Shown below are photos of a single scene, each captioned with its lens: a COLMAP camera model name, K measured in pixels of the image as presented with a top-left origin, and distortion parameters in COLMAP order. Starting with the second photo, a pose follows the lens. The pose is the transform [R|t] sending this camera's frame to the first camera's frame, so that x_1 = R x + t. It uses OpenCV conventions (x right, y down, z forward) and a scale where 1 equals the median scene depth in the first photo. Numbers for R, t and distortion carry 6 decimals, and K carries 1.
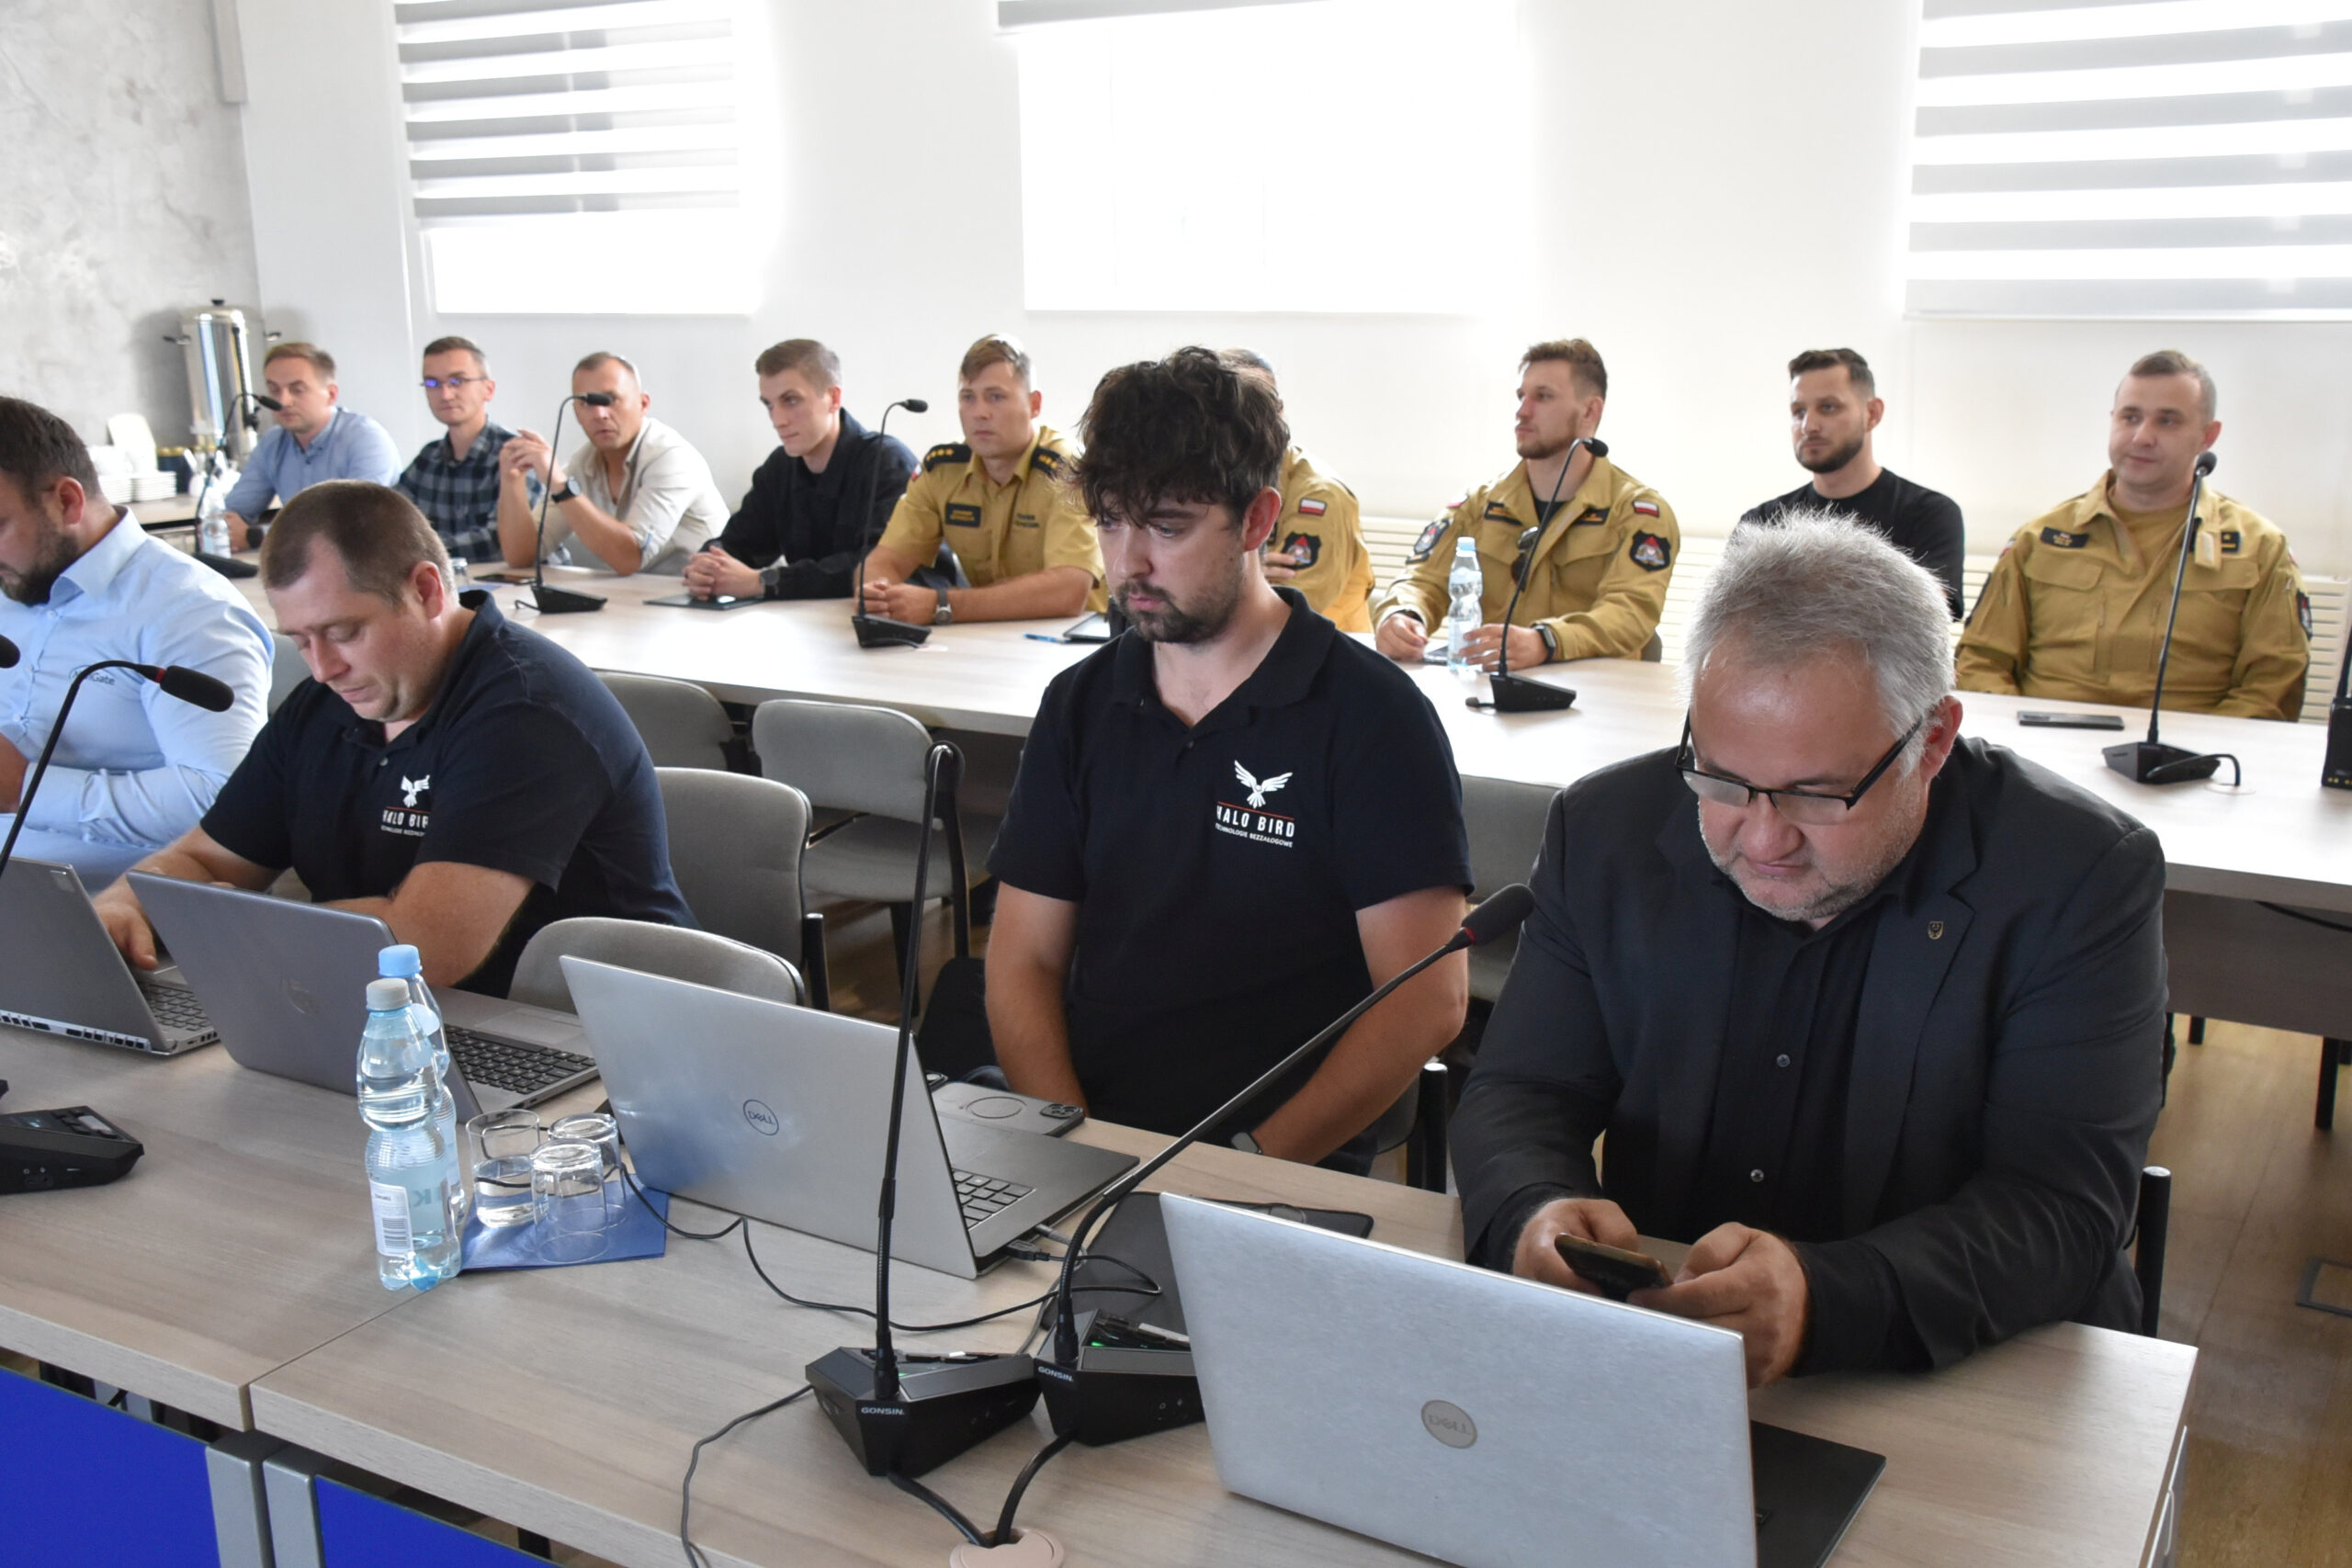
lens RADIAL K [[2207.1, 0, 1176.0], [0, 2207.1, 784.0], [0, 0, 1]] dist [-0.098938, 0.243582]
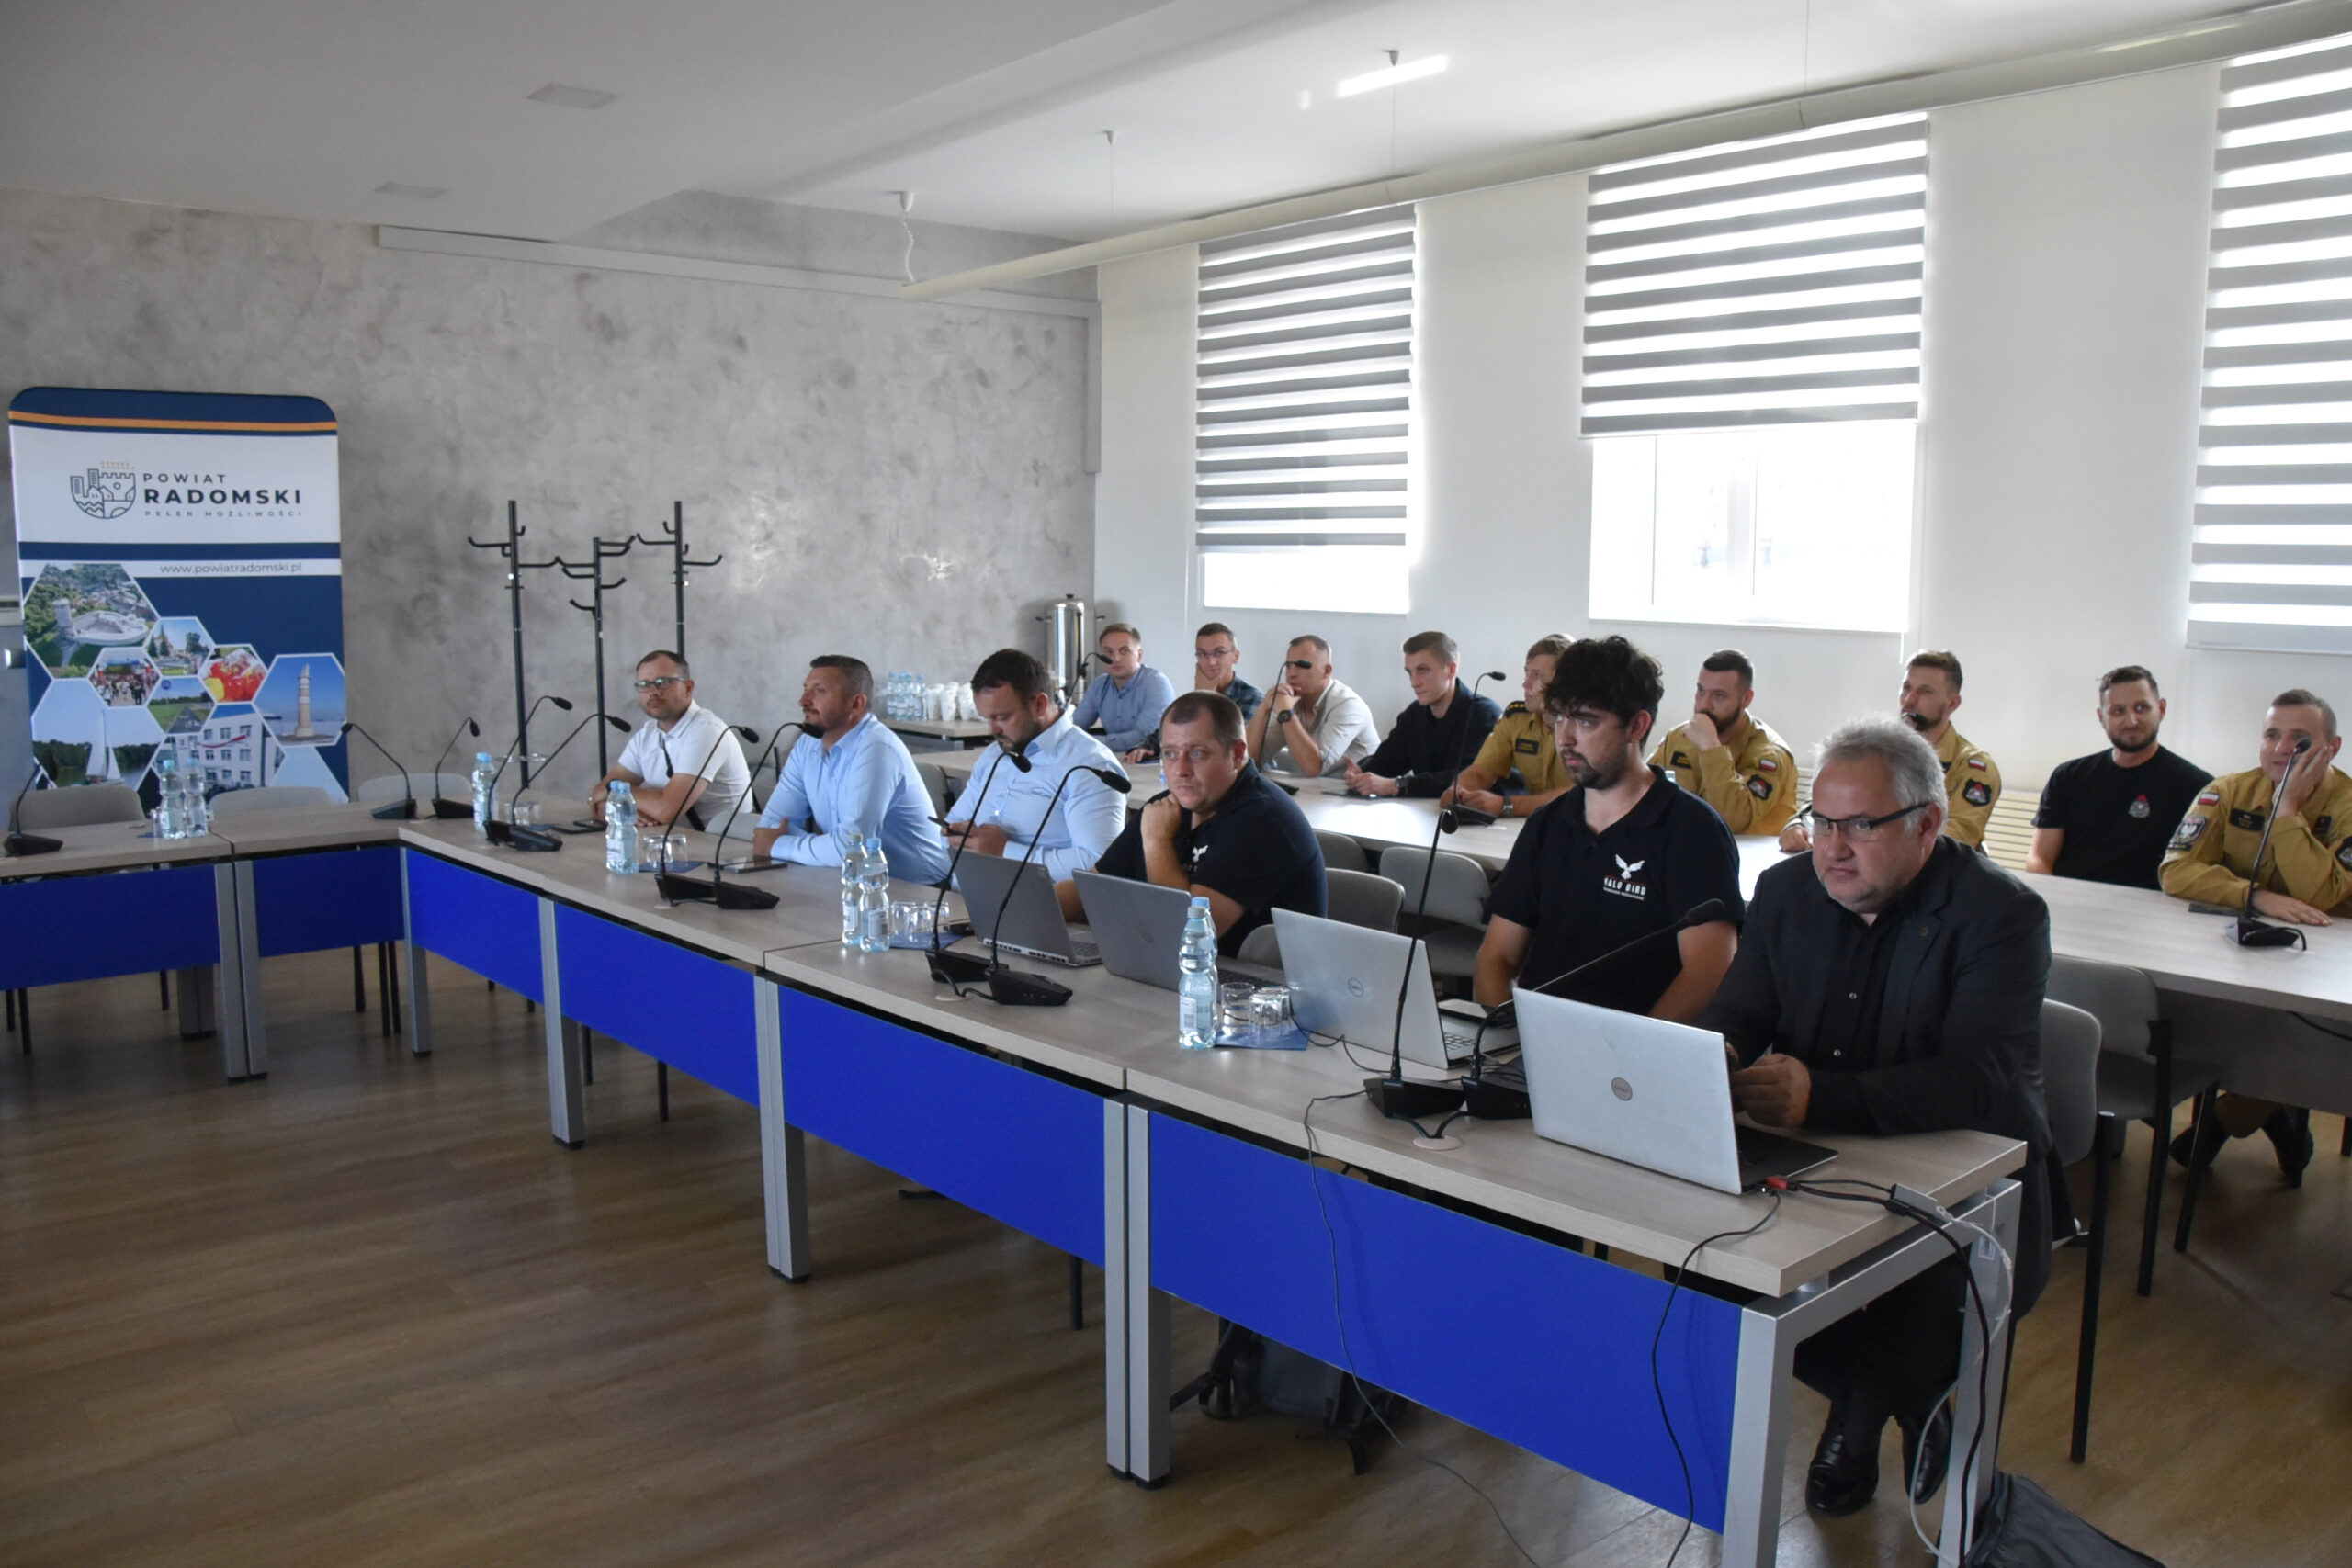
lens RADIAL K [[1838.7, 0, 1176.0], [0, 1838.7, 784.0], [0, 0, 1]] dist [-0.152298, 0.000657]
pose [[0.948242, 0.056722, -0.312443, 0.072287], [-0.093406, 0.990212, -0.103713, 0.060223], [0.303502, 0.127529, 0.944258, -0.290135]]
